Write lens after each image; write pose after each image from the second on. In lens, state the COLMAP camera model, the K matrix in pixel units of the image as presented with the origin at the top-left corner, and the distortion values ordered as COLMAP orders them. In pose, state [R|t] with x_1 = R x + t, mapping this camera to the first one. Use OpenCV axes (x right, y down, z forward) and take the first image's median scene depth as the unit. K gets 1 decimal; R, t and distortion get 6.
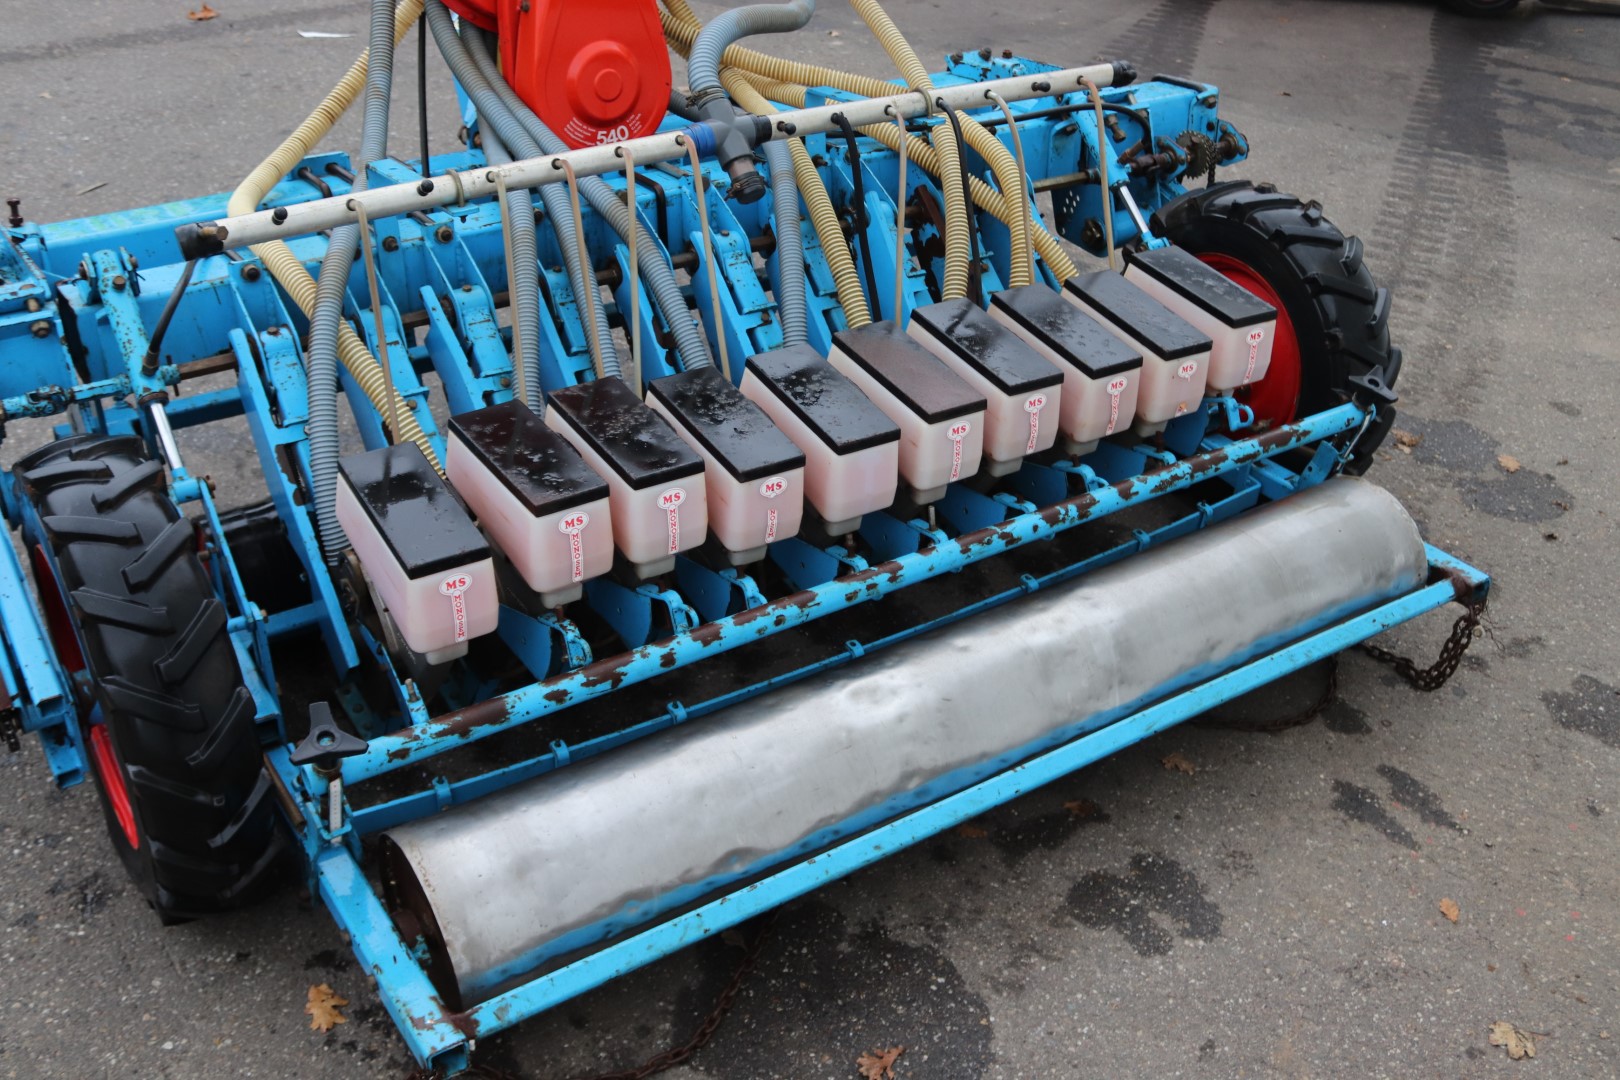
lens RADIAL K [[1644.8, 0, 816.3], [0, 1644.8, 535.9], [0, 0, 1]] dist [-0.140202, 0.157830]
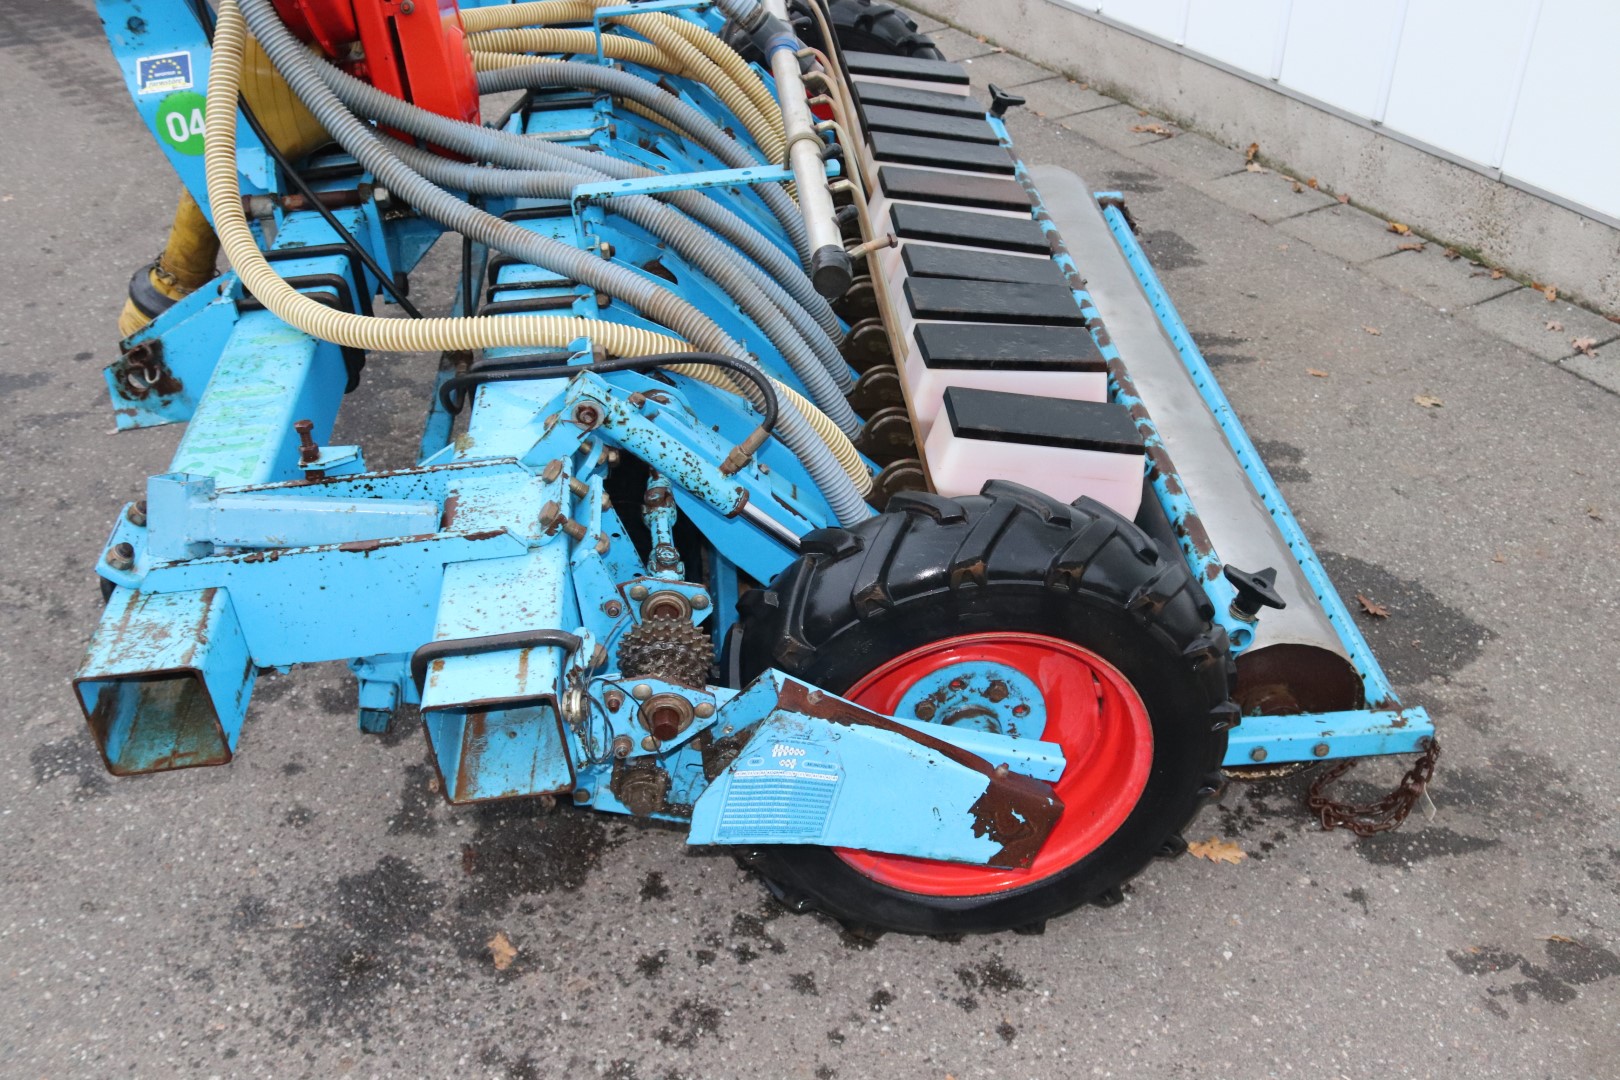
lens RADIAL K [[1644.8, 0, 816.3], [0, 1644.8, 535.9], [0, 0, 1]] dist [-0.140202, 0.157830]
pose [[0.486414, -0.509165, 0.710037, -0.950382], [0.451038, 0.842327, 0.295044, -0.285567], [-0.748309, 0.176740, 0.639372, 0.396971]]
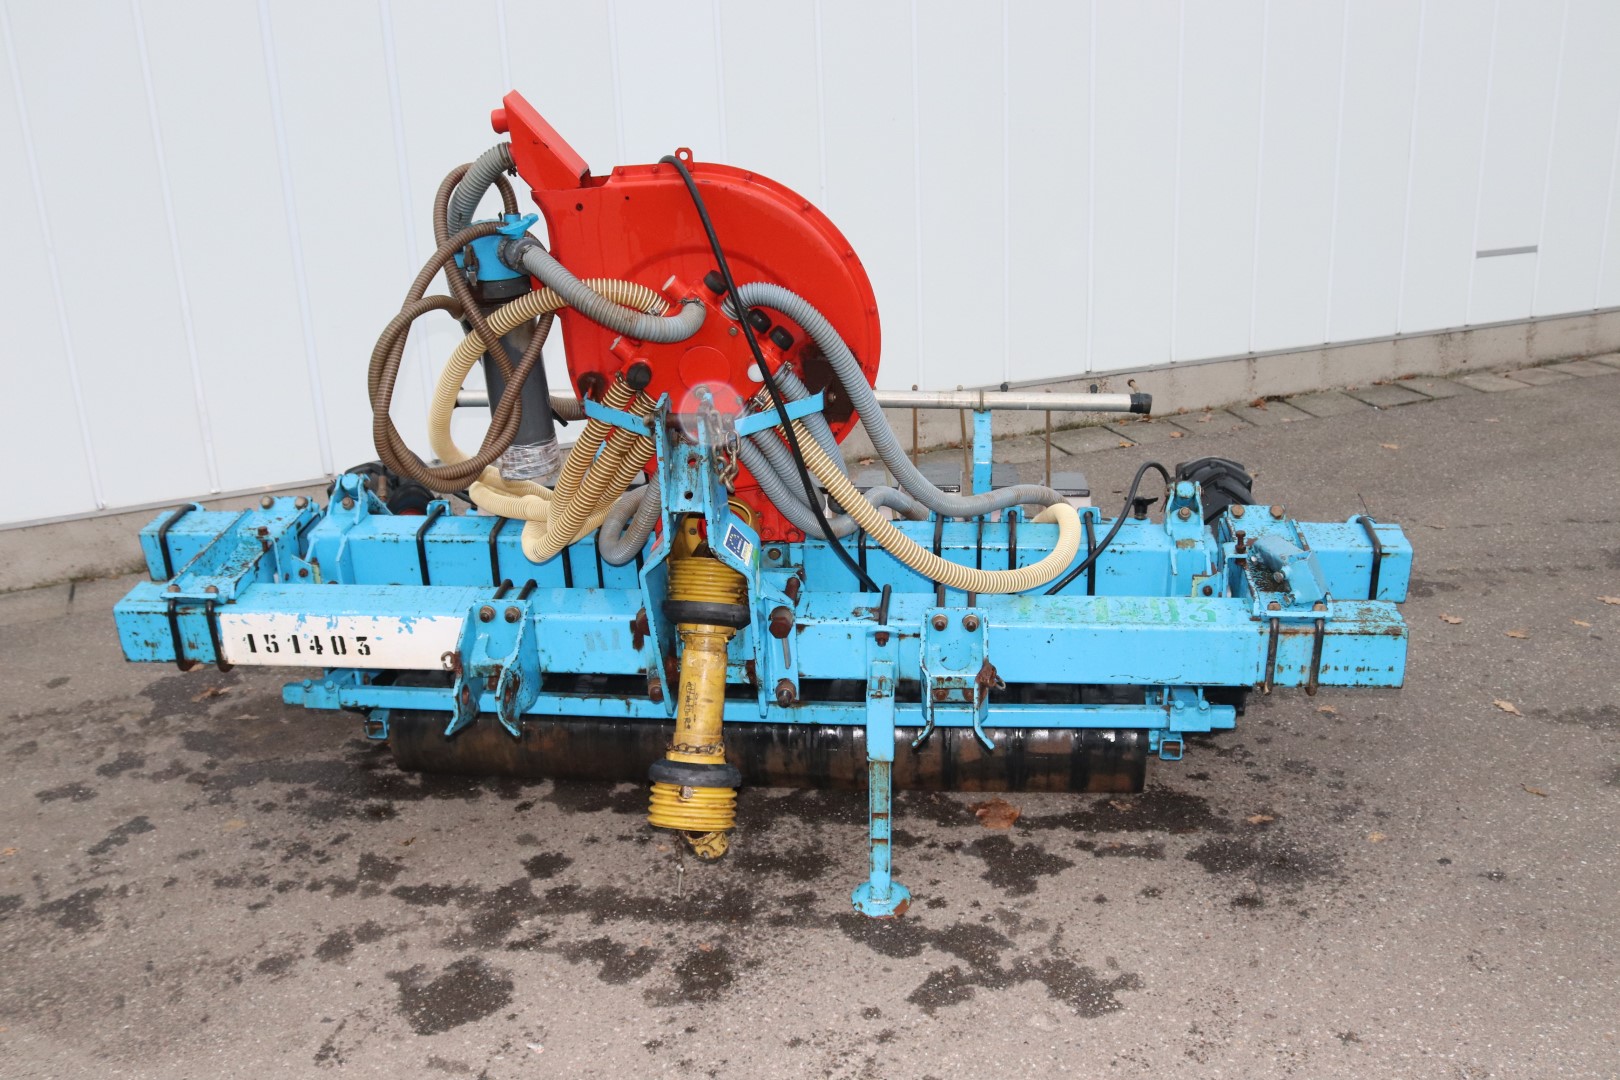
lens RADIAL K [[1562.4, 0, 810.0], [0, 1562.4, 540.0], [0, 0, 1]] dist [-0.093272, 0.011745]
pose [[-0.770755, -0.226647, 0.595456, -0.993298], [0.331216, 0.655842, 0.678357, -1.169348], [-0.544272, 0.720071, -0.430424, 1.755983]]
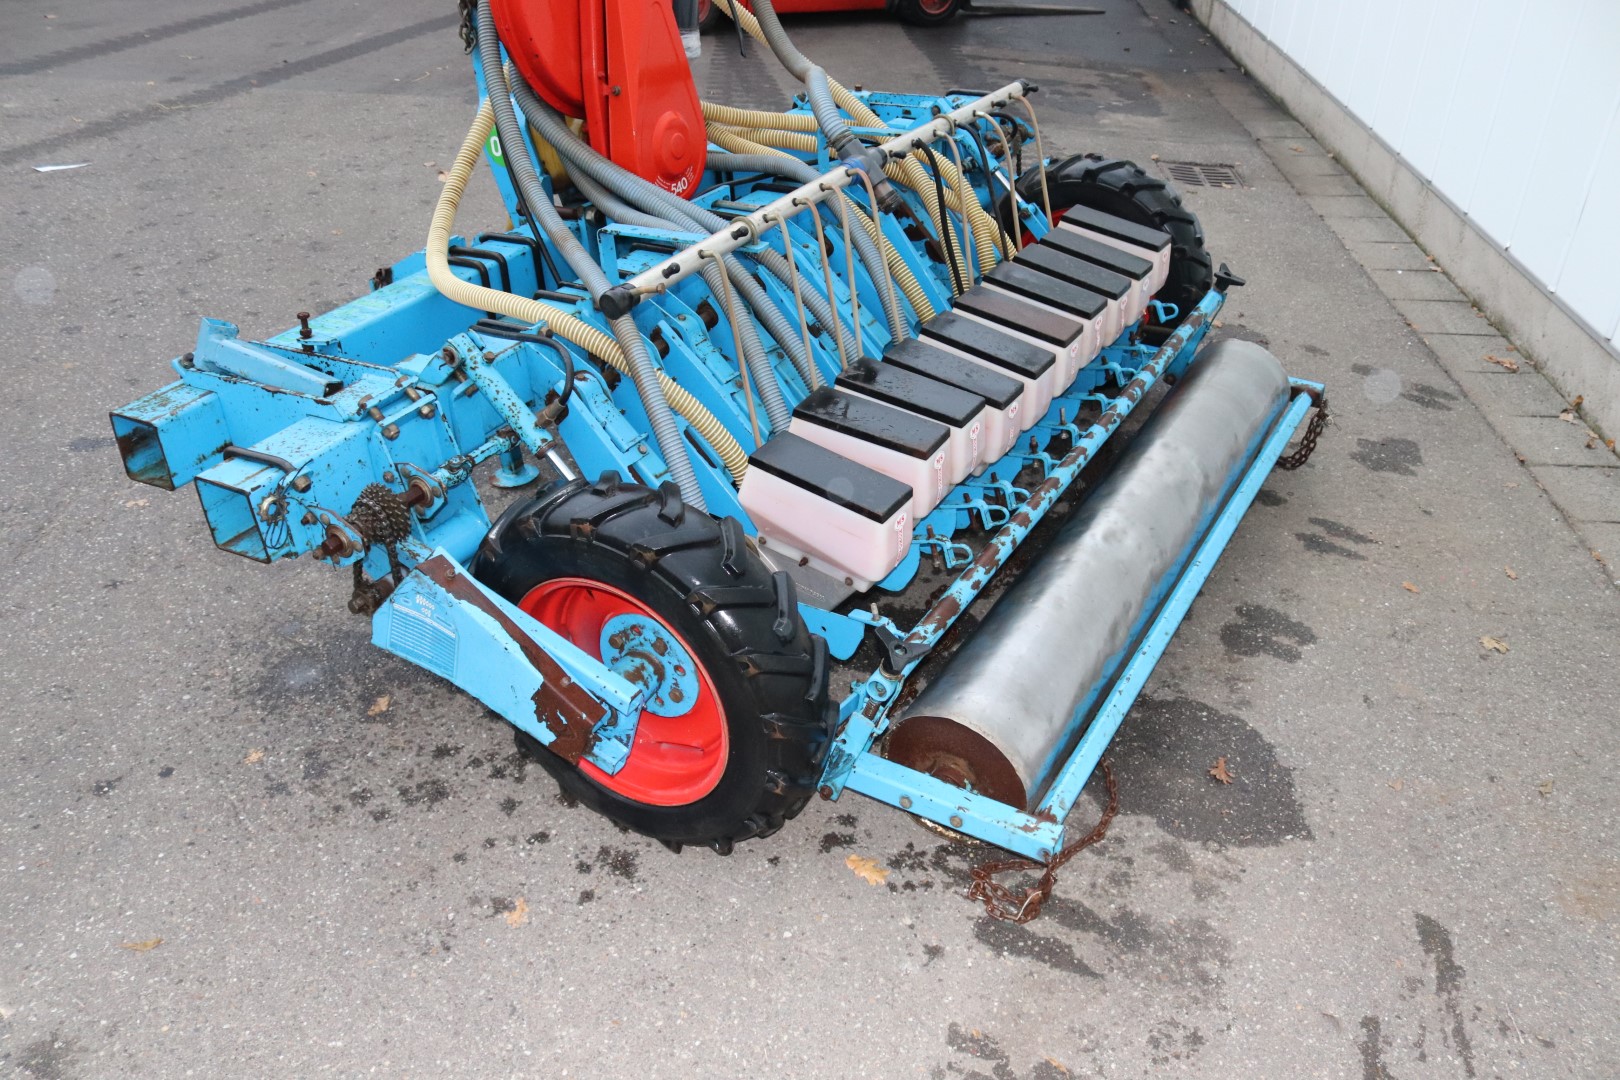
lens RADIAL K [[1357.2, 0, 818.7], [0, 1357.2, 546.9], [0, 0, 1]] dist [-0.153205, 0.113658]
pose [[0.897696, -0.246971, 0.364894, -0.572913], [0.232538, 0.968975, 0.083751, -0.047910], [-0.374257, 0.009669, 0.927275, 0.013285]]
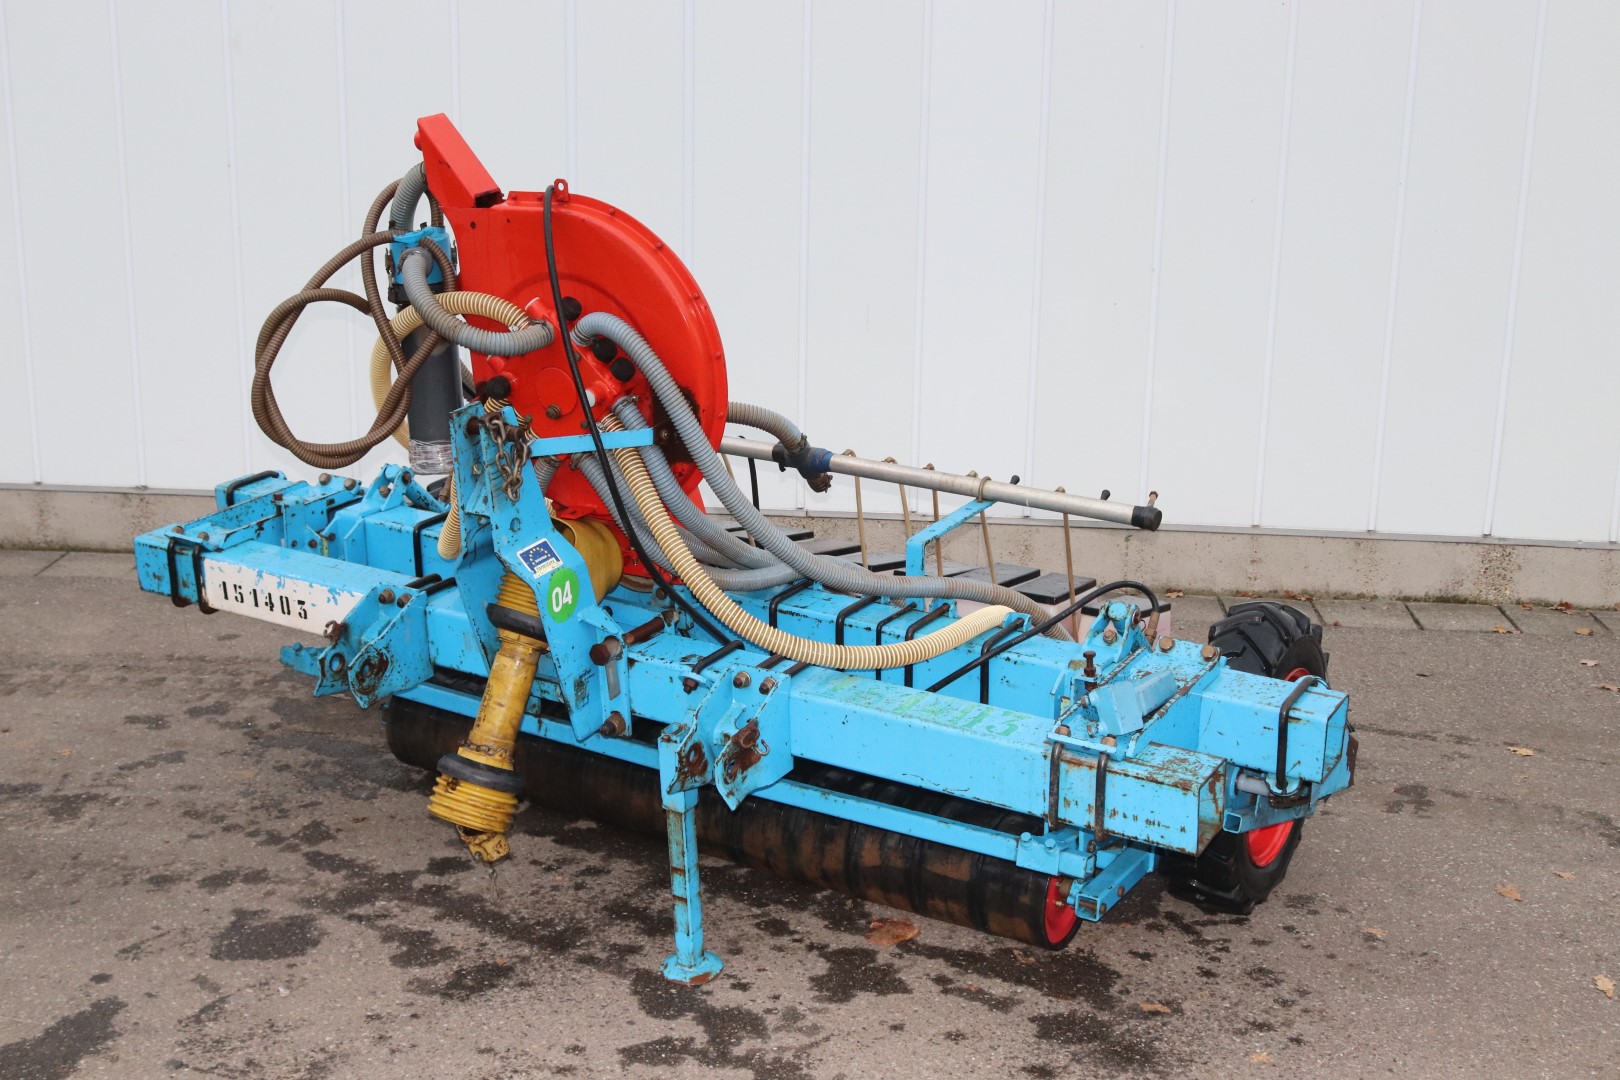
lens RADIAL K [[1953.6, 0, 804.2], [0, 1953.6, 534.1], [0, 0, 1]] dist [-0.042210, -0.047271]
pose [[-0.413988, -0.272855, 0.868426, -1.628792], [0.437635, 0.776869, 0.452714, -1.008081], [-0.798178, 0.567472, -0.202203, 1.428325]]
